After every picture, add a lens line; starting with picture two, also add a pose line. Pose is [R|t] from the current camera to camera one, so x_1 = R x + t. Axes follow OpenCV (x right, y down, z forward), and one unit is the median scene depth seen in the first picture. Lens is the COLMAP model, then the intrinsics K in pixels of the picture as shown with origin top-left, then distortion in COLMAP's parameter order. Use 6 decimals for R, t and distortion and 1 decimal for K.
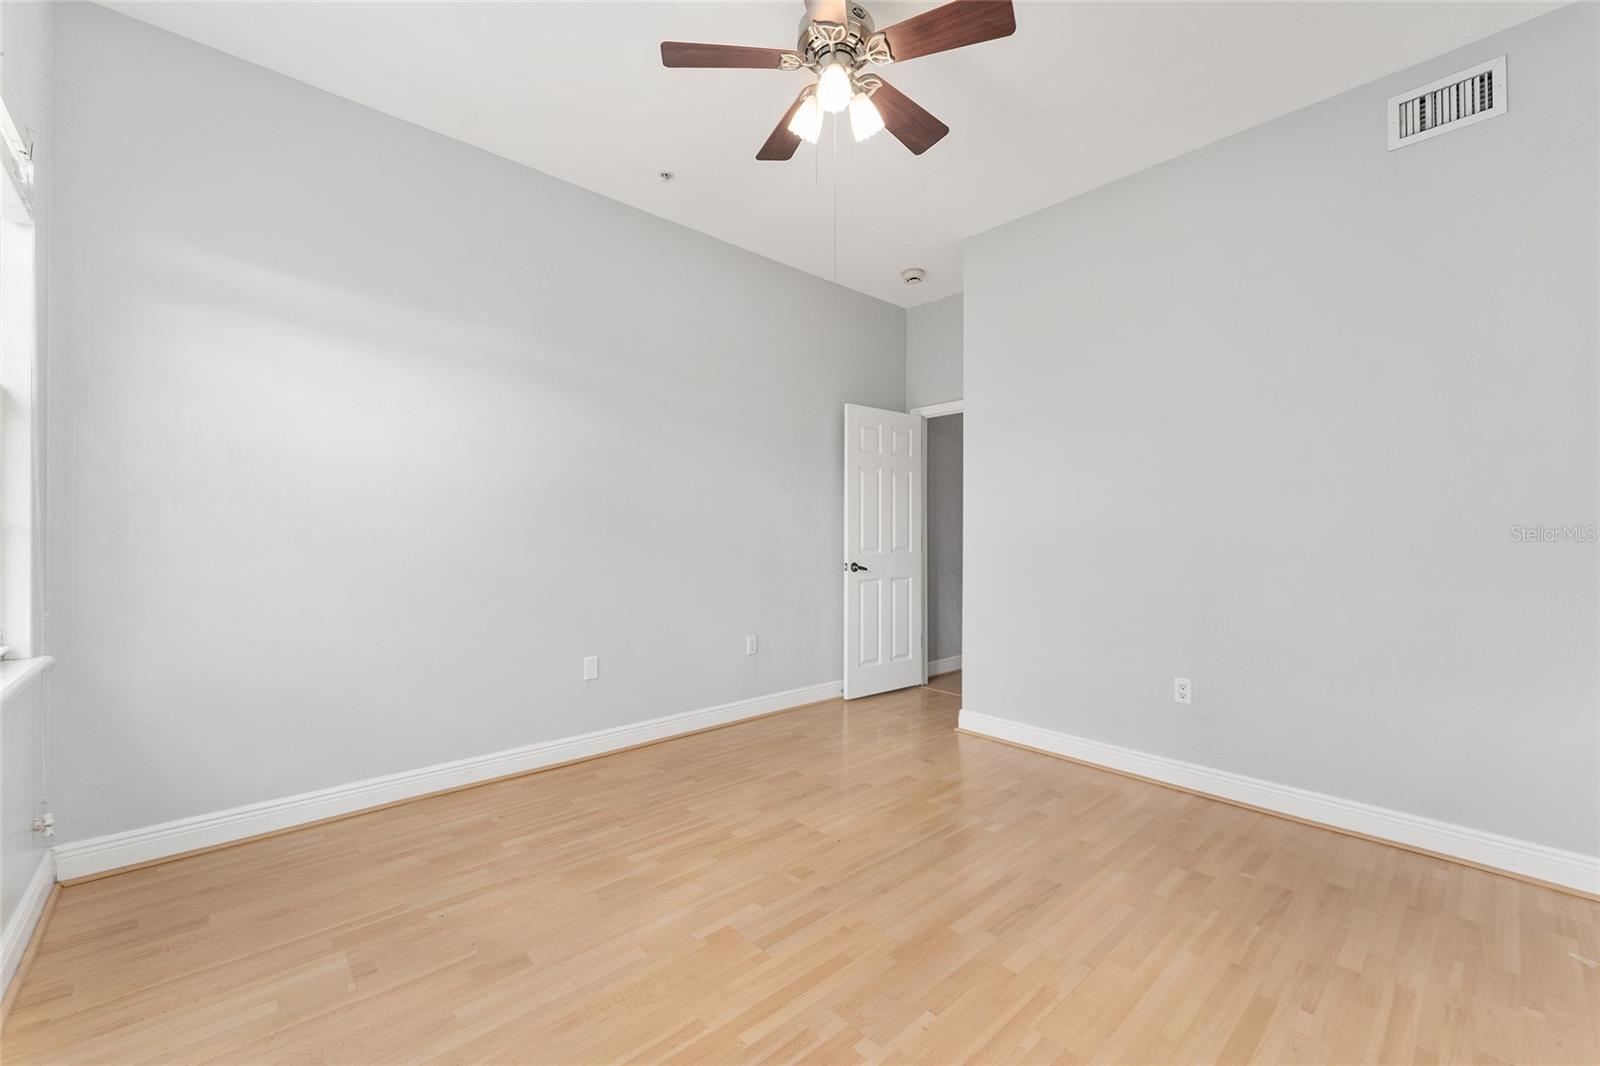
lens RADIAL K [[642.7, 0, 797.1], [0, 642.7, 541.9], [0, 0, 1]] dist [0.000458, -0.000096]
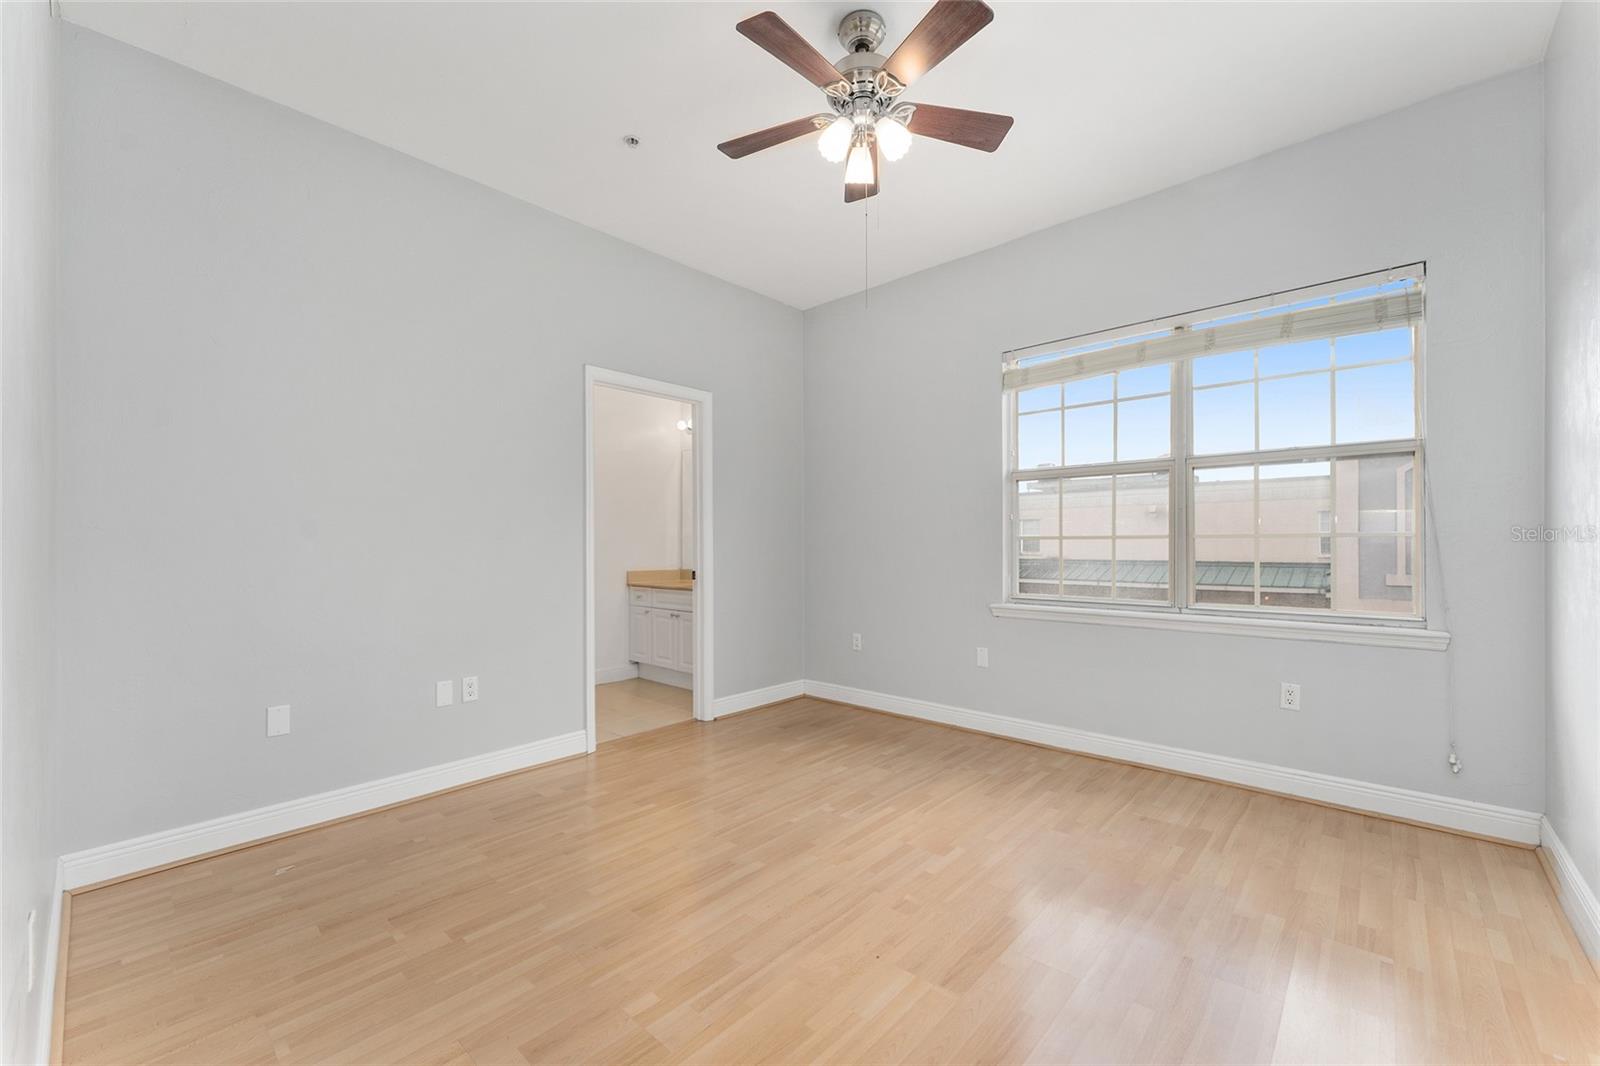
lens RADIAL K [[642.7, 0, 797.1], [0, 642.7, 541.9], [0, 0, 1]] dist [0.000458, -0.000096]
pose [[-0.995564, 0.000664, -0.094080, 0.269801], [0.000340, 0.999994, 0.003458, -0.013508], [0.094082, 0.003411, -0.995559, 2.052028]]
